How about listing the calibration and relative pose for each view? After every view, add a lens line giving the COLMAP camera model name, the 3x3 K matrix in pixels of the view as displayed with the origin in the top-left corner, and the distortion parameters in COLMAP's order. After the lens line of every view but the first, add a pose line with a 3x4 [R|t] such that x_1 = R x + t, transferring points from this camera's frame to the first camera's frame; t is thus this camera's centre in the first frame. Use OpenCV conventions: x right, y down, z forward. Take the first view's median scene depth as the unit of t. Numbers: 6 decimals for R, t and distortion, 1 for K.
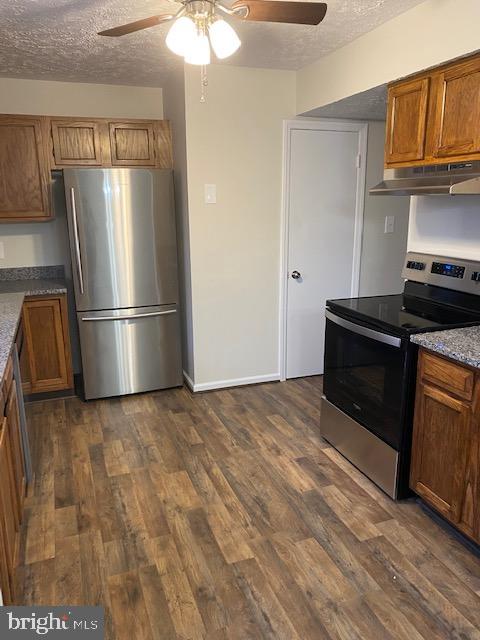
lens RADIAL K [[492.2, 0, 236.8], [0, 492.2, 317.3], [0, 0, 1]] dist [0.034098, -0.025422]
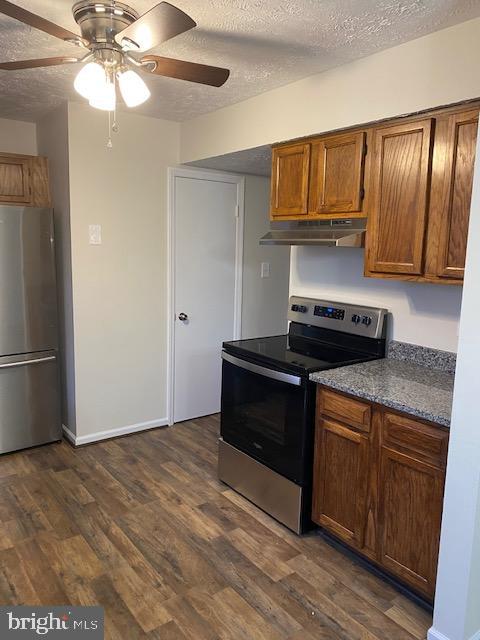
lens RADIAL K [[492.2, 0, 241.8], [0, 492.2, 315.0], [0, 0, 1]] dist [0.034098, -0.025422]
pose [[0.955168, -0.010092, 0.295892, -0.088562], [0.035051, 0.996245, -0.079166, -0.010296], [-0.293982, 0.085988, 0.951935, 0.009430]]
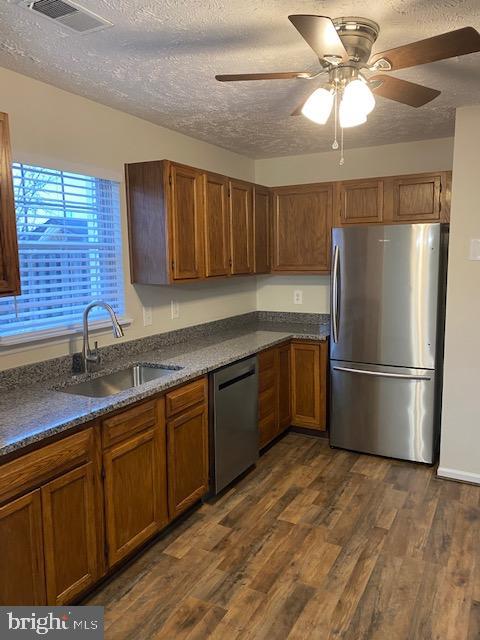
lens RADIAL K [[492.2, 0, 244.7], [0, 492.2, 317.3], [0, 0, 1]] dist [0.034098, -0.025422]
pose [[0.663434, 0.103259, -0.741076, 0.427682], [-0.171555, 0.985039, -0.016330, -0.067933], [0.728302, 0.137969, 0.671223, 0.192811]]
